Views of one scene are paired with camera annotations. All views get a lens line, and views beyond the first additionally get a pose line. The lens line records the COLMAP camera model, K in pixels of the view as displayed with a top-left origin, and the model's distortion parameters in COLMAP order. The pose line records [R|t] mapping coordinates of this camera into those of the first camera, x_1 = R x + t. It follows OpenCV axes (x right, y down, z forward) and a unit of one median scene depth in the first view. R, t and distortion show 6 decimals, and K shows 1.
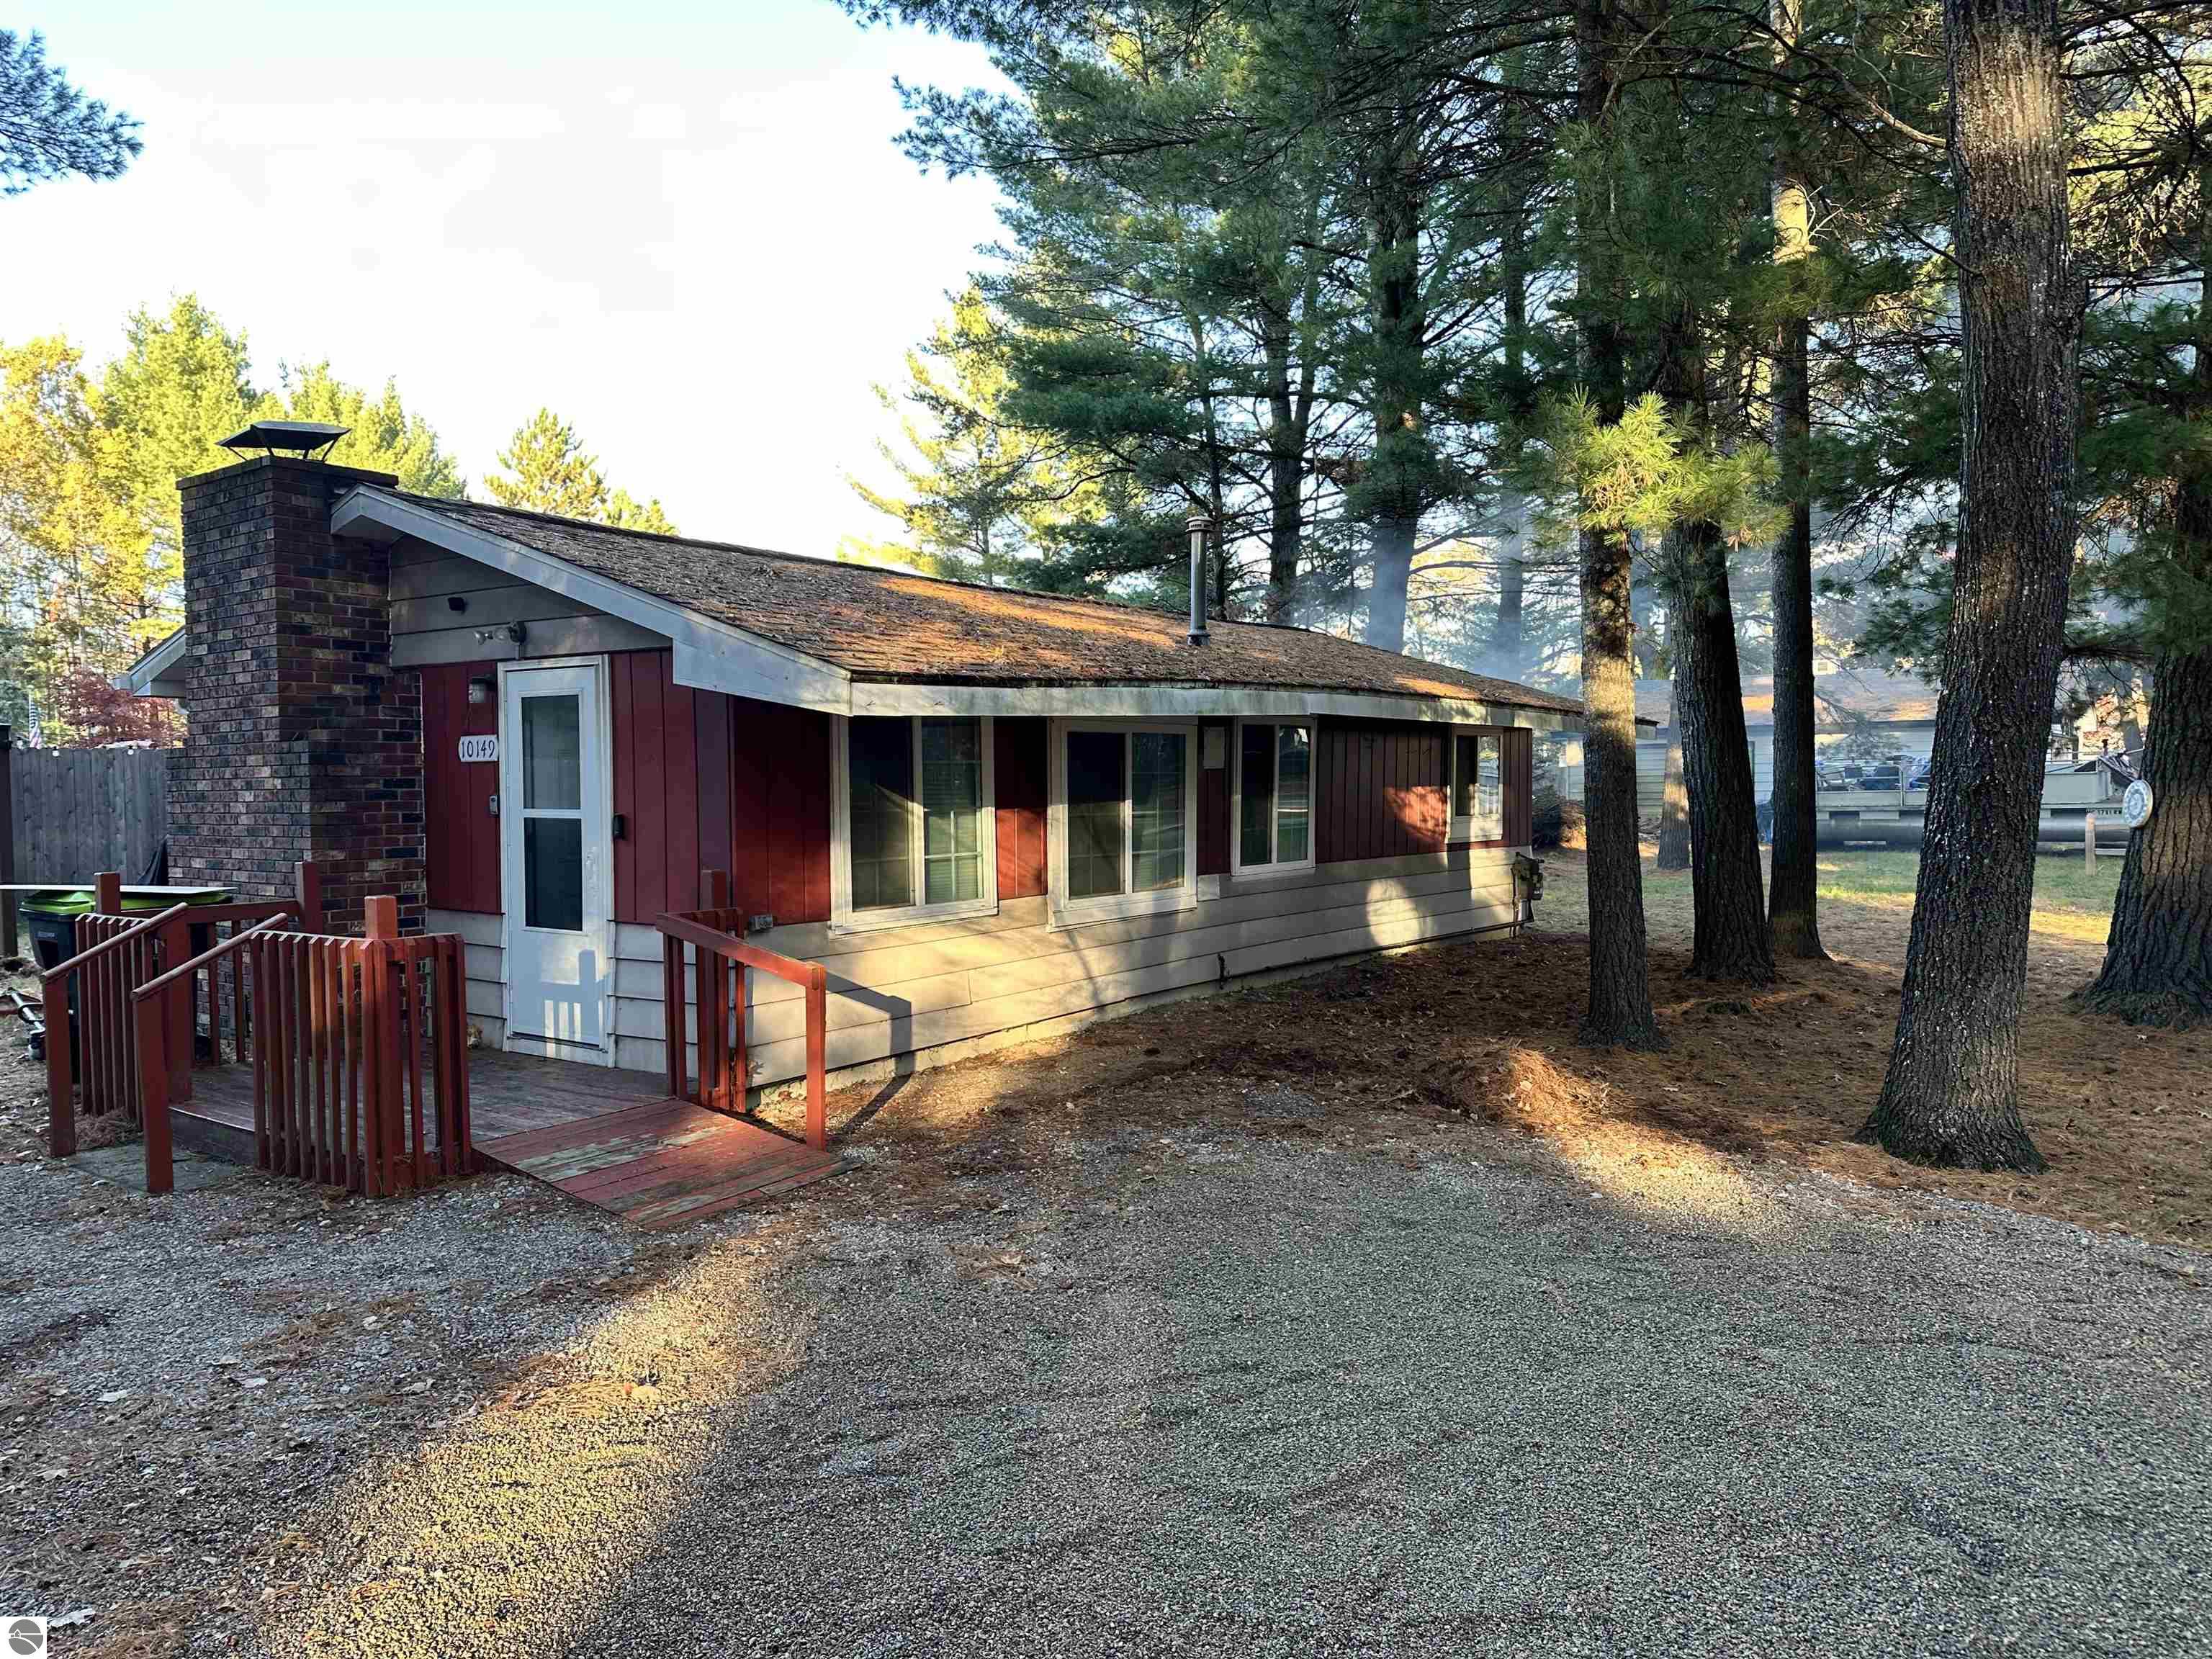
lens RADIAL K [[1553.8, 0, 1114.8], [0, 1553.8, 840.3], [0, 0, 1]] dist [0.044752, -0.055418]
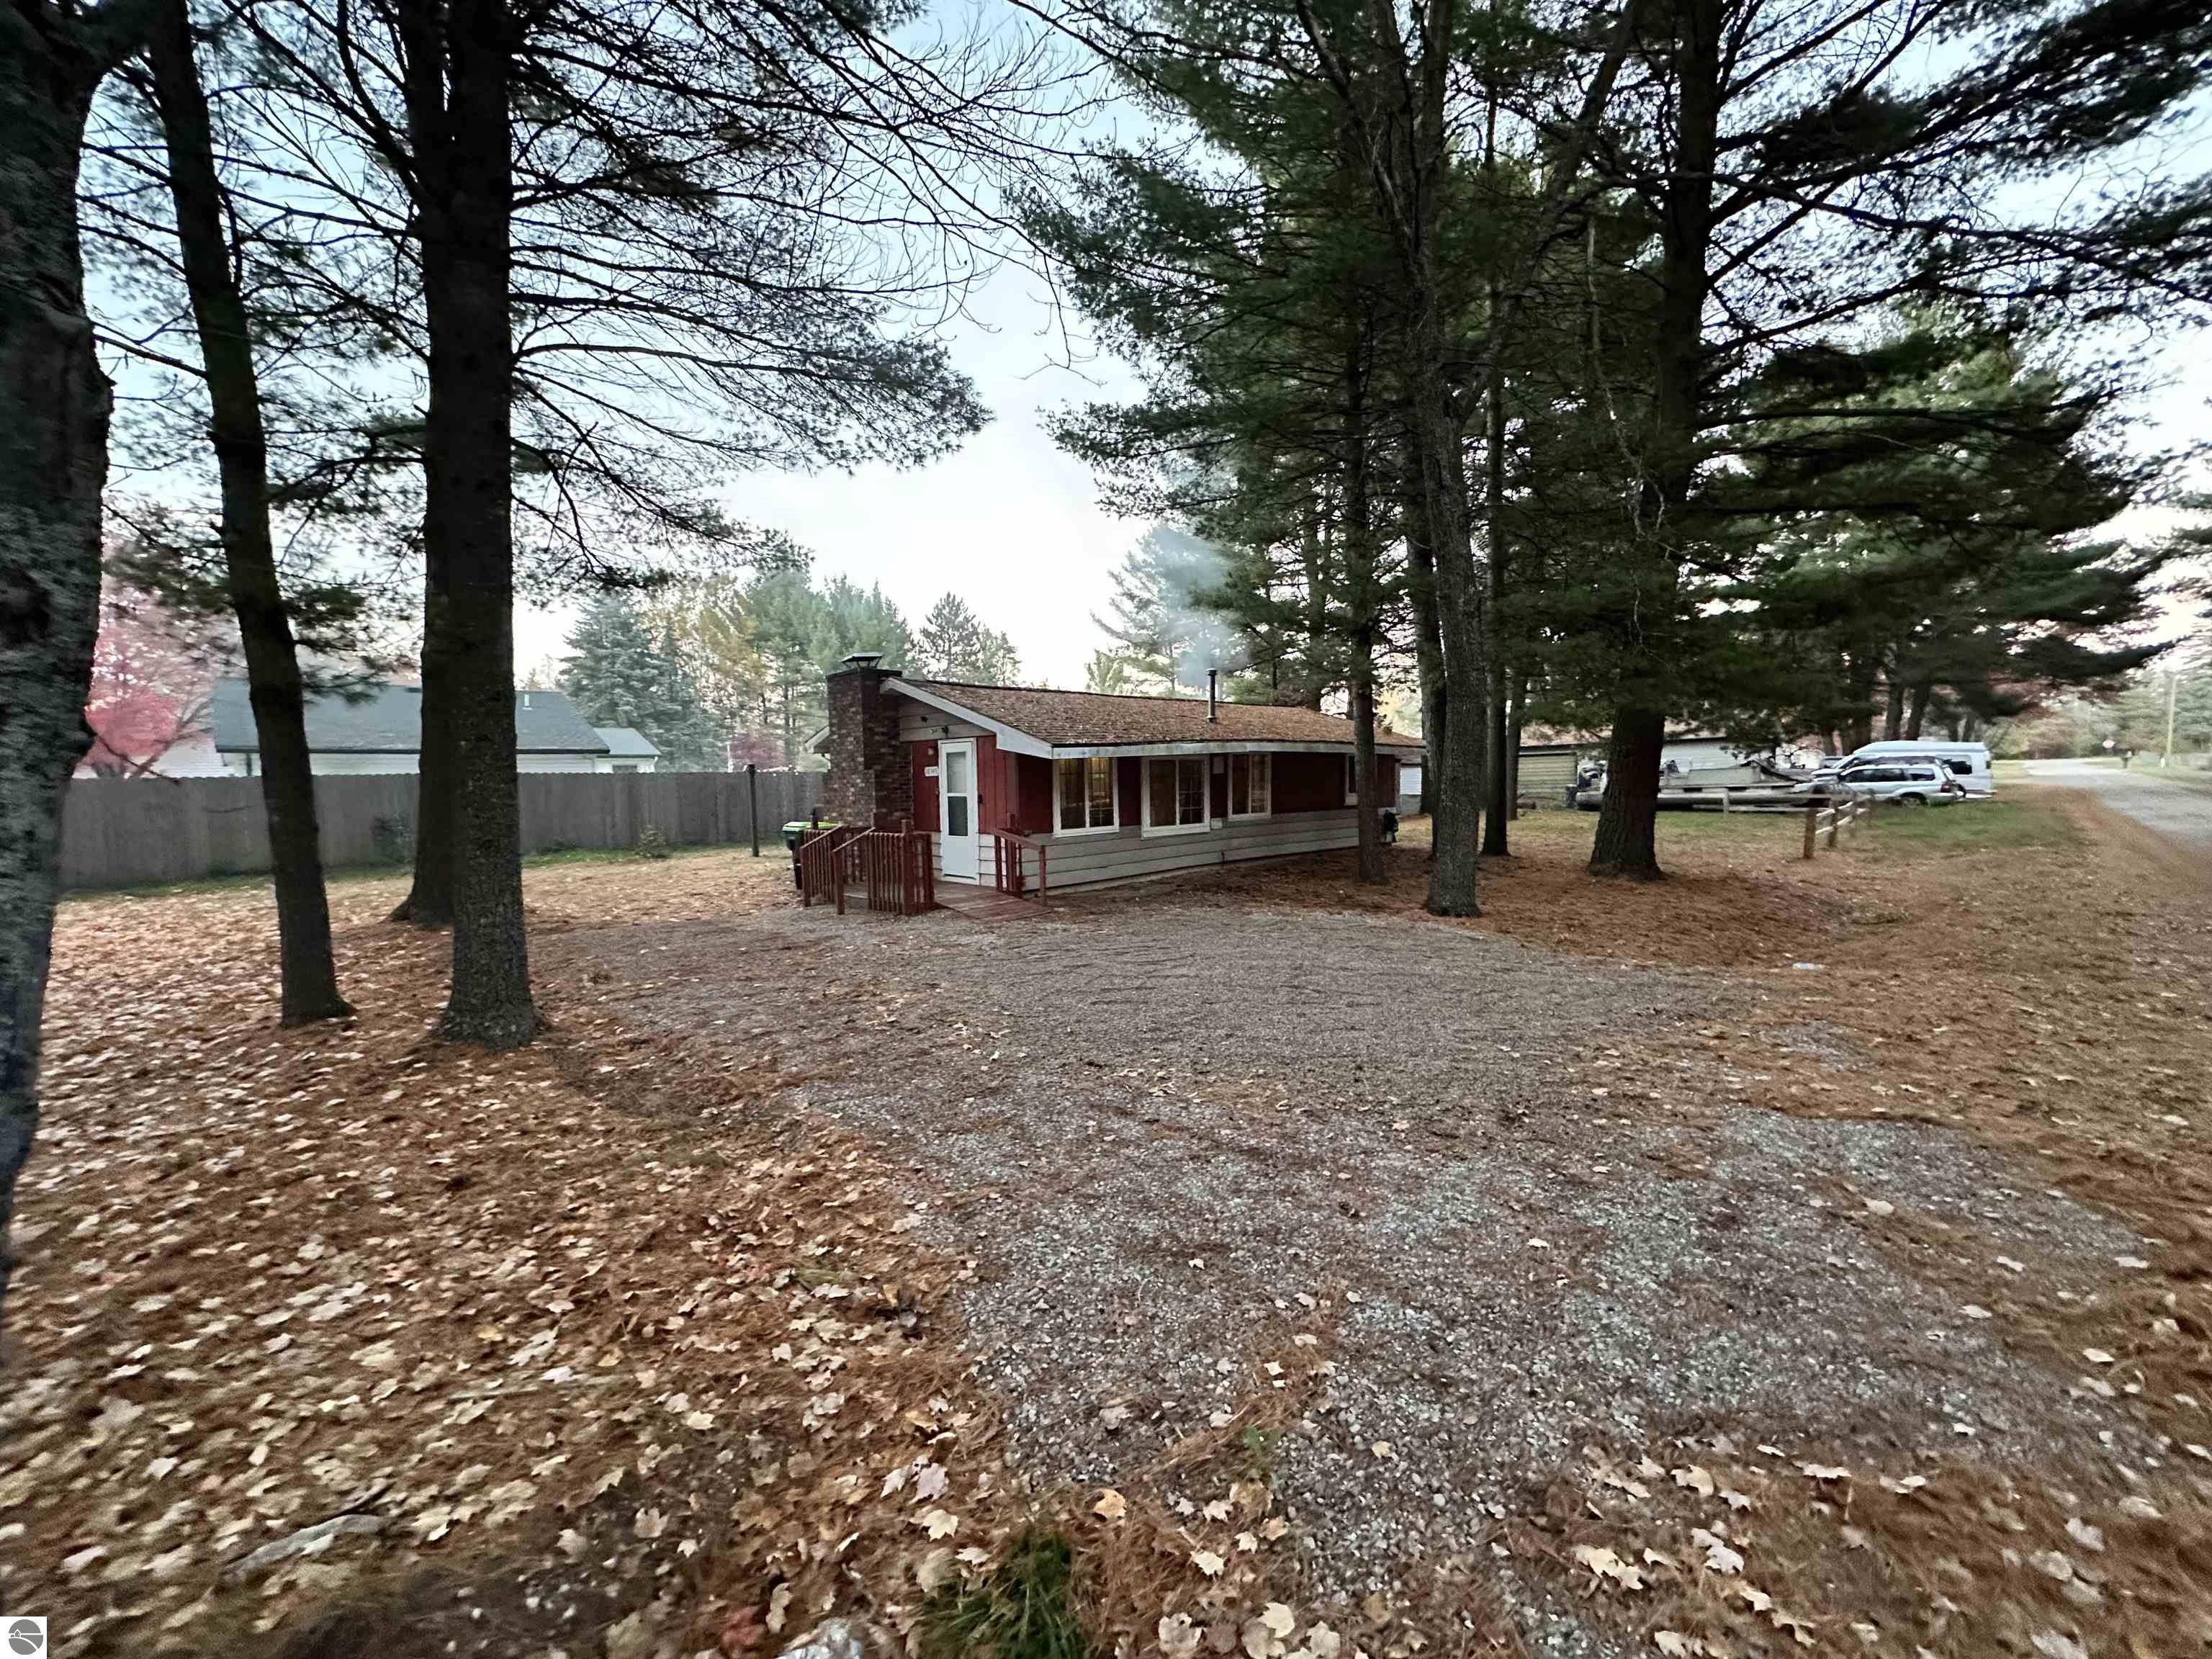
lens RADIAL K [[888.6, 0, 1101.2], [0, 888.6, 832.0], [0, 0, 1]] dist [-0.002215, -0.000043]
pose [[0.982968, -0.002971, -0.183754, 0.178140], [0.007228, 0.999721, 0.022499, 0.014862], [0.183636, -0.023444, 0.982715, -0.497928]]
